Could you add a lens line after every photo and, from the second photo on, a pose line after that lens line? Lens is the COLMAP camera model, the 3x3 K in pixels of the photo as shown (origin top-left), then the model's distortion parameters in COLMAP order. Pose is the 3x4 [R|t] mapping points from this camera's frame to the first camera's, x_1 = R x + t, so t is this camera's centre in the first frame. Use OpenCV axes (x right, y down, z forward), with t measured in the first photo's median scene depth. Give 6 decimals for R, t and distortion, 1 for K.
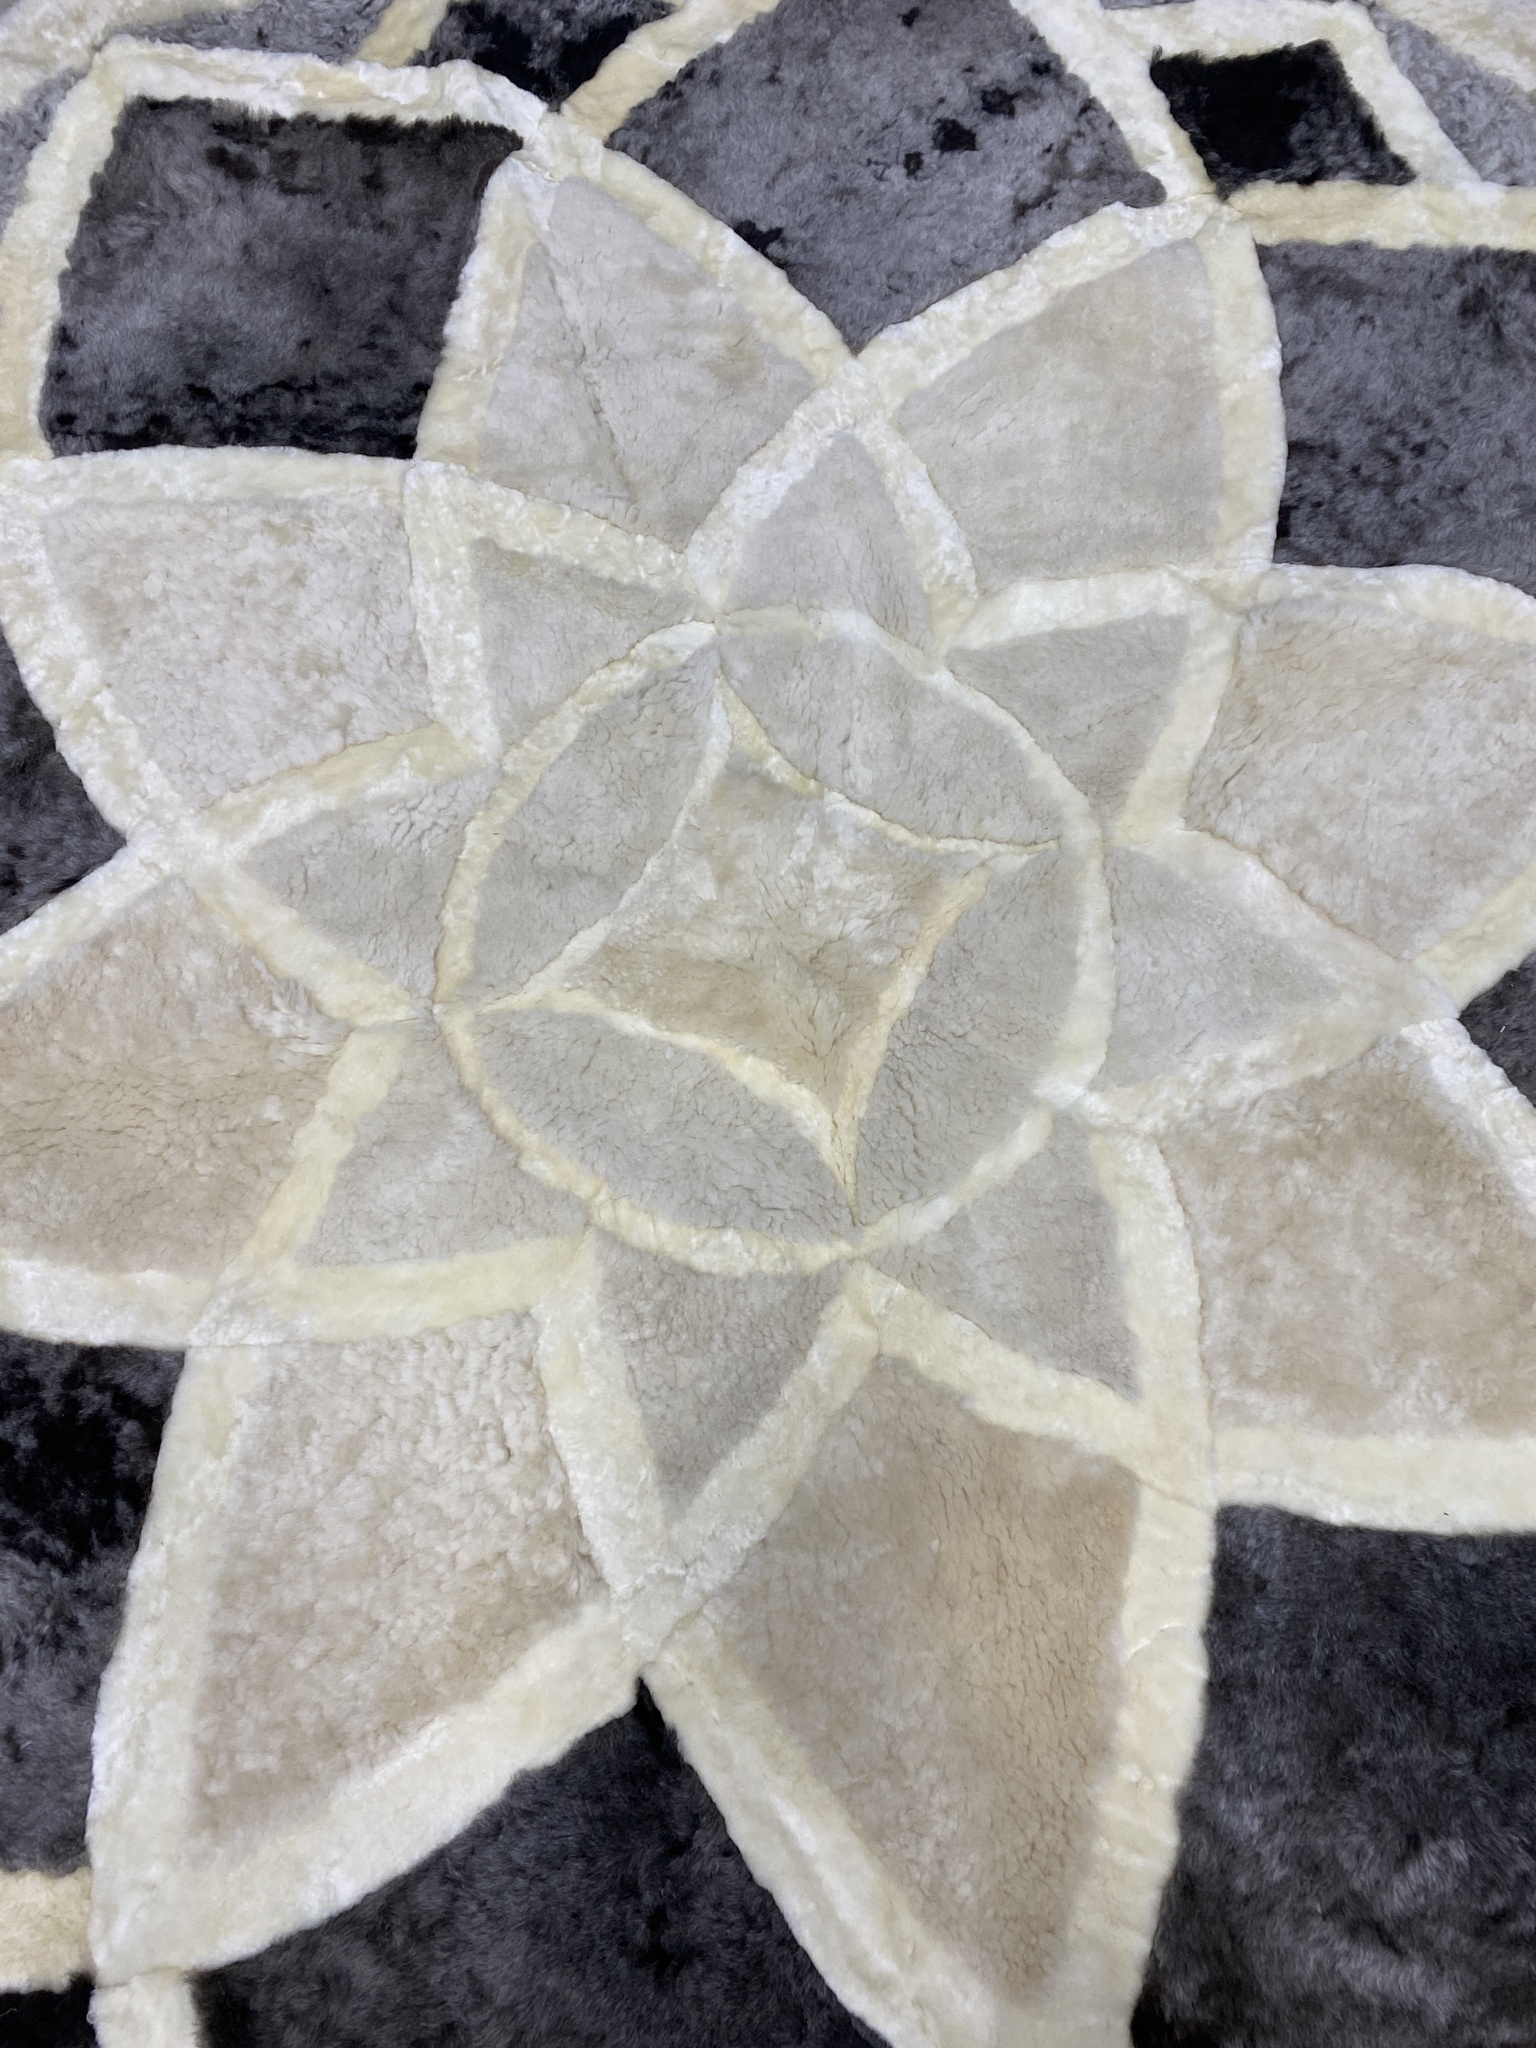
lens RADIAL K [[1504.6, 0, 768.0], [0, 1504.6, 1024.0], [0, 0, 1]] dist [0.016724, -0.012453]
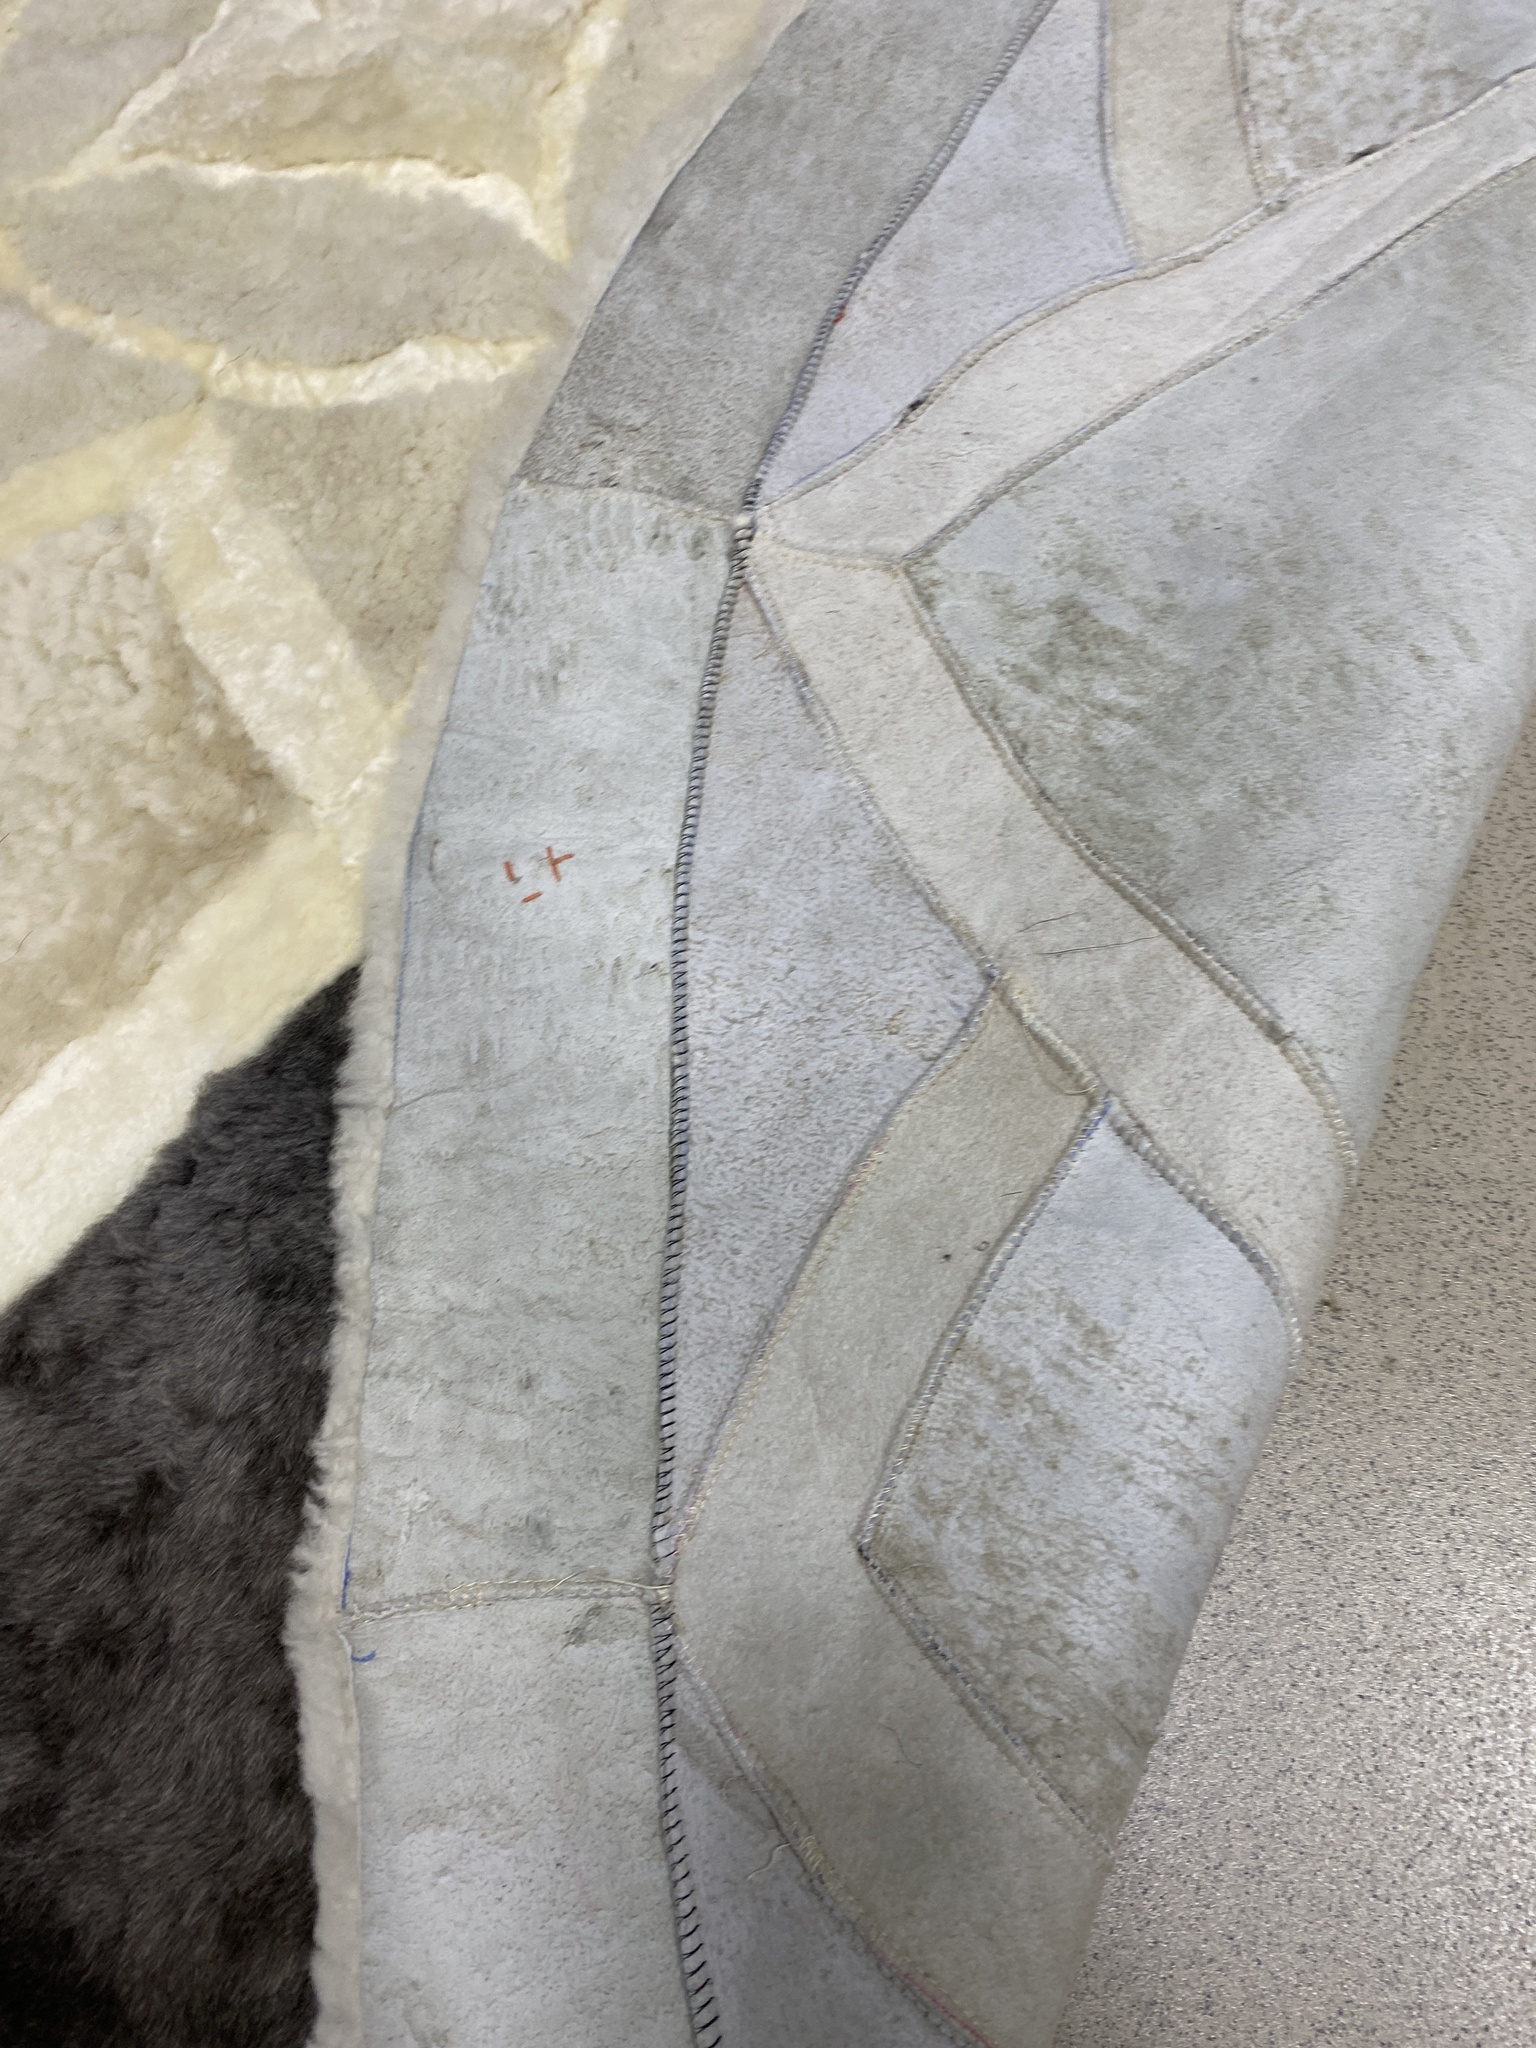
lens RADIAL K [[1504.6, 0, 768.0], [0, 1504.6, 1024.0], [0, 0, 1]] dist [0.016724, -0.012453]
pose [[0.968915, -0.246551, 0.020387, 0.039369], [0.247288, 0.962827, -0.108688, 0.503378], [0.007168, 0.110351, 0.993867, 0.333898]]
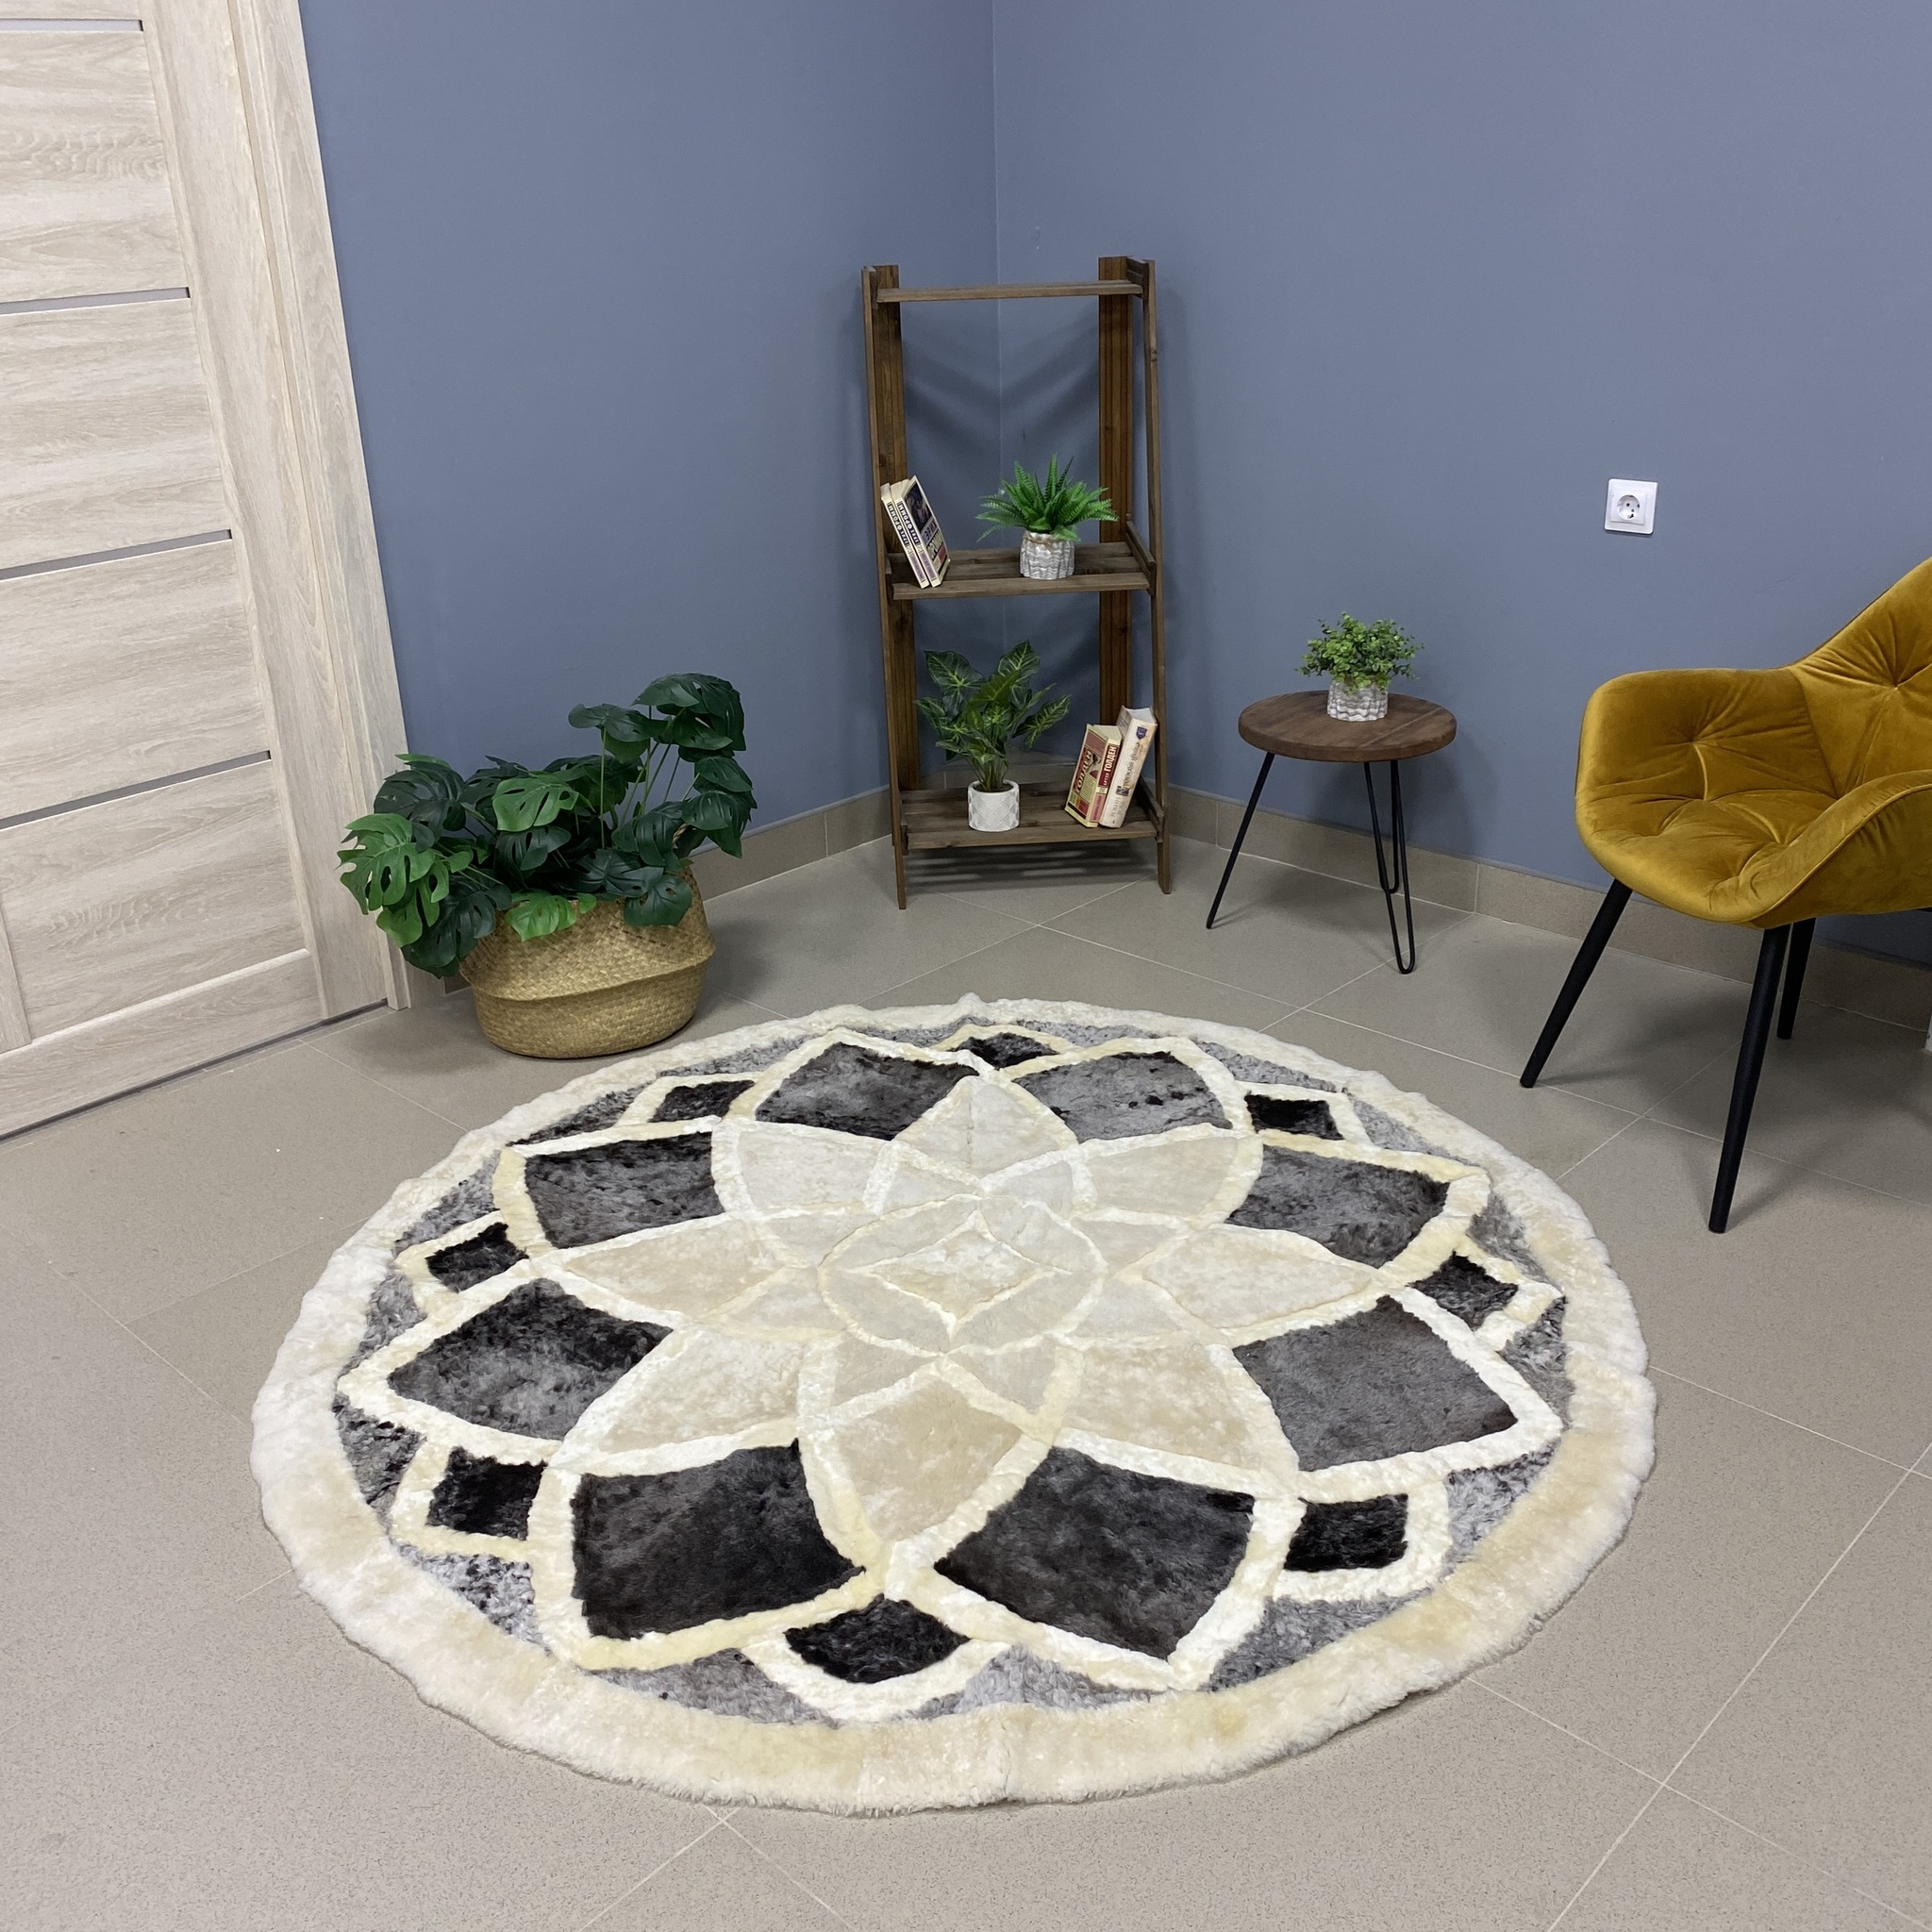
lens RADIAL K [[1950.1, 0, 966.0], [0, 1950.1, 966.0], [0, 0, 1]] dist [0.173459, -0.589669]
pose [[0.942729, 0.128174, -0.307950, 0.881688], [-0.317501, 0.627819, -0.710659, 1.786976], [0.102249, 0.767733, 0.632559, -1.296009]]
